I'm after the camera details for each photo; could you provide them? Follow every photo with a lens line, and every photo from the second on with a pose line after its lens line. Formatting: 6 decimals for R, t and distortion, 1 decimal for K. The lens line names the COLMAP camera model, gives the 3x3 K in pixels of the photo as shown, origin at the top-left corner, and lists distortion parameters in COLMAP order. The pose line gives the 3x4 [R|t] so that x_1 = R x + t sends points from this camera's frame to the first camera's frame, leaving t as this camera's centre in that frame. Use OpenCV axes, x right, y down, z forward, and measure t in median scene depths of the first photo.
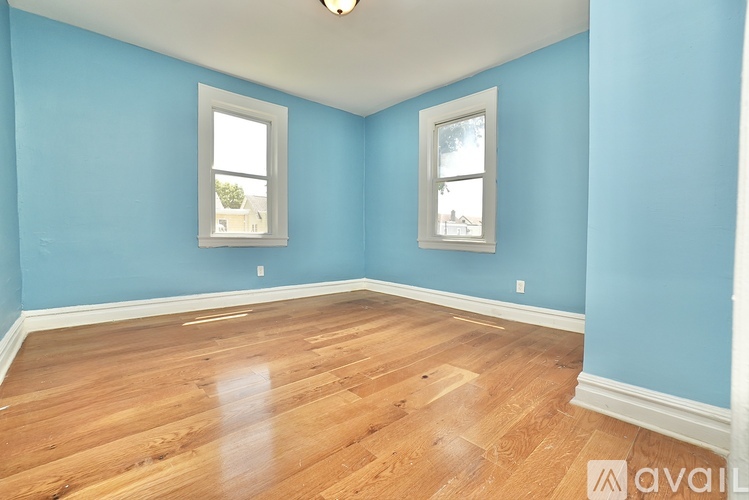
lens RADIAL K [[321.8, 0, 371.6], [0, 321.8, 248.4], [0, 0, 1]] dist [-0.048651, -0.000180]
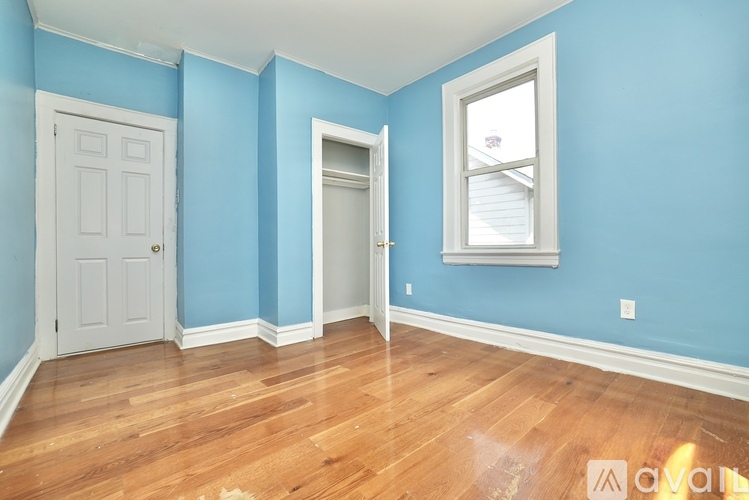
lens RADIAL K [[321.8, 0, 371.6], [0, 321.8, 248.4], [0, 0, 1]] dist [-0.048651, -0.000180]
pose [[-0.028086, -0.027858, -0.999217, 0.287697], [-0.053965, 0.998196, -0.026312, -0.010228], [0.998148, 0.053183, -0.029538, 0.660713]]
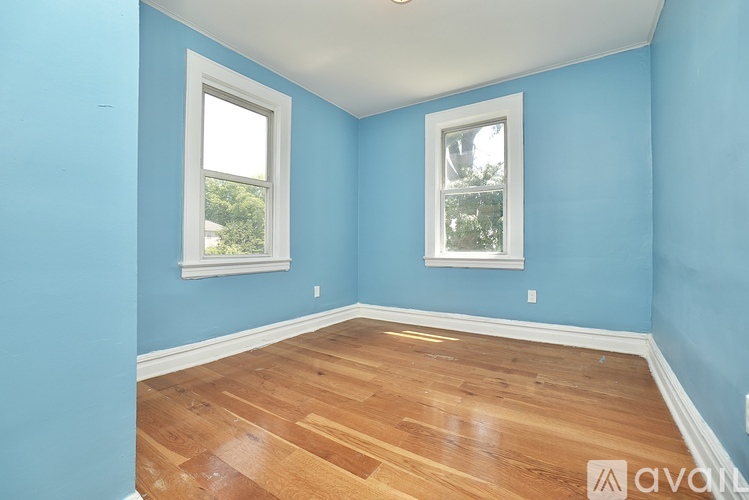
lens RADIAL K [[321.8, 0, 371.6], [0, 321.8, 248.4], [0, 0, 1]] dist [-0.048651, -0.000180]
pose [[0.974861, -0.024986, 0.221407, -0.242449], [0.036049, 0.998288, -0.046069, -0.019795], [-0.219877, 0.052892, 0.974093, 0.188512]]
